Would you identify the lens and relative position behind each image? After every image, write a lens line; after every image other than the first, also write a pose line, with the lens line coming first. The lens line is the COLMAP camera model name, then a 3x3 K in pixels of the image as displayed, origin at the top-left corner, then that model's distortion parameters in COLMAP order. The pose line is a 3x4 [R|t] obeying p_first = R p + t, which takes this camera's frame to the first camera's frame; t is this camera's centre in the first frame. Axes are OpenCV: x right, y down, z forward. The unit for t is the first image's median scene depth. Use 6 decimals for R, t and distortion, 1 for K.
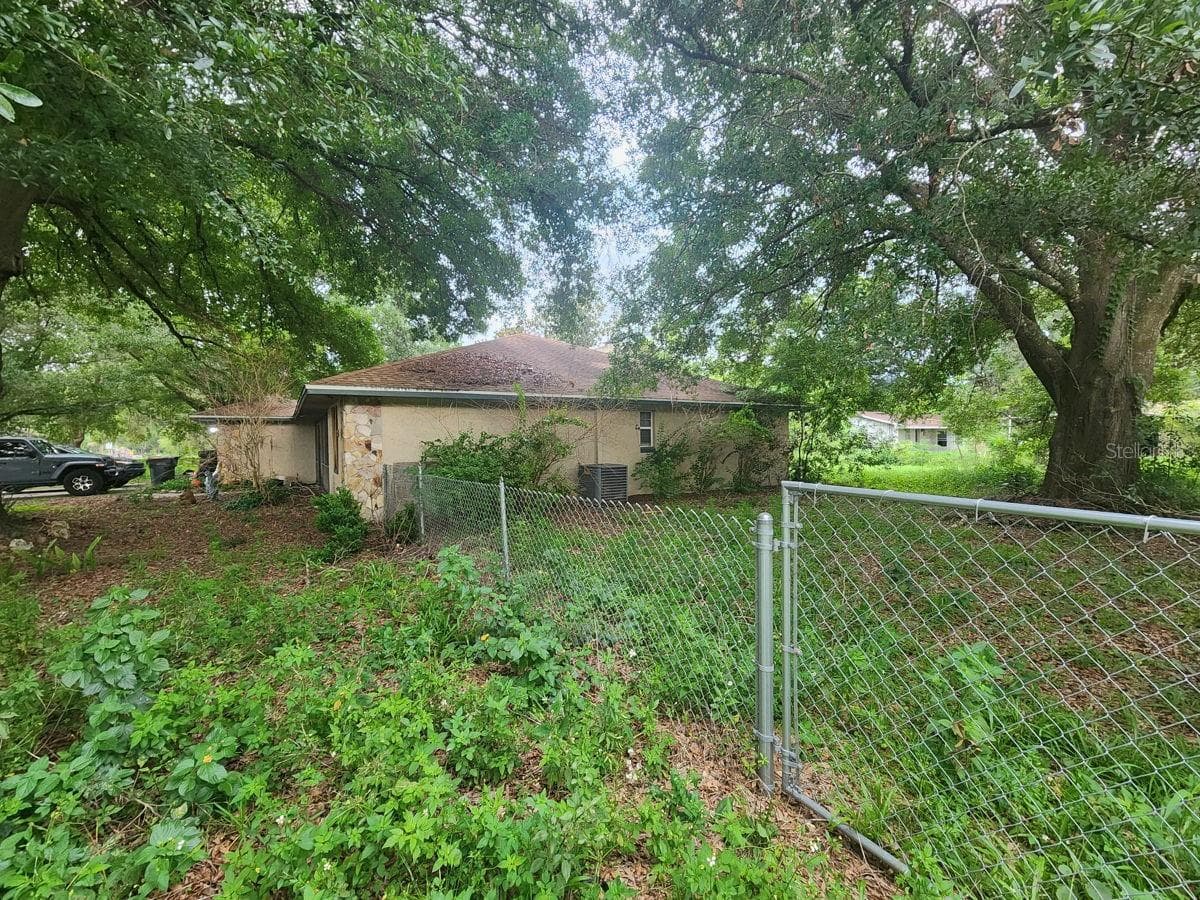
lens RADIAL K [[490.0, 0, 608.1], [0, 490.0, 447.4], [0, 0, 1]] dist [0.000791, 0.000191]
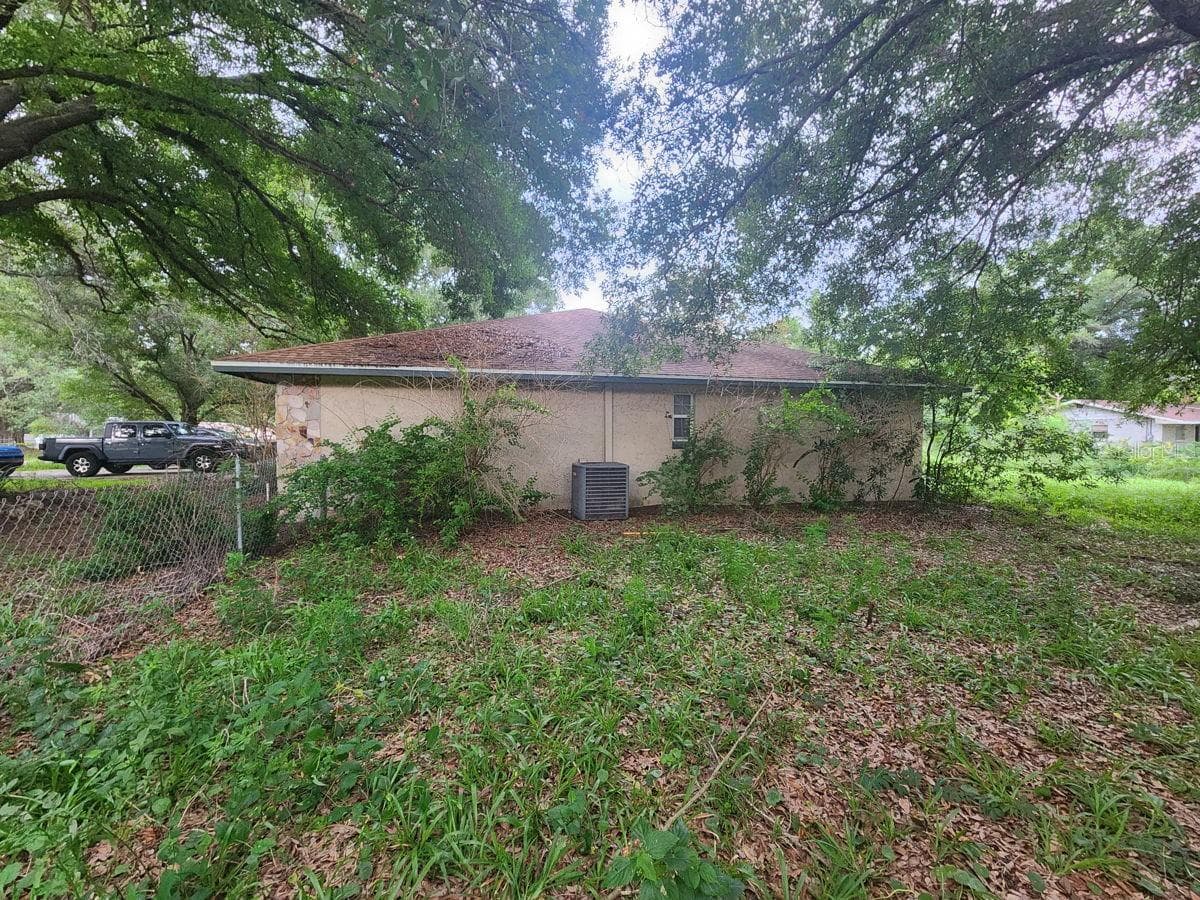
lens RADIAL K [[490.0, 0, 608.1], [0, 490.0, 447.4], [0, 0, 1]] dist [0.000791, 0.000191]
pose [[0.946888, 0.027395, -0.320394, 0.226159], [-0.022163, 0.999555, 0.019966, -0.004739], [0.320798, -0.011805, 0.947074, 0.266611]]
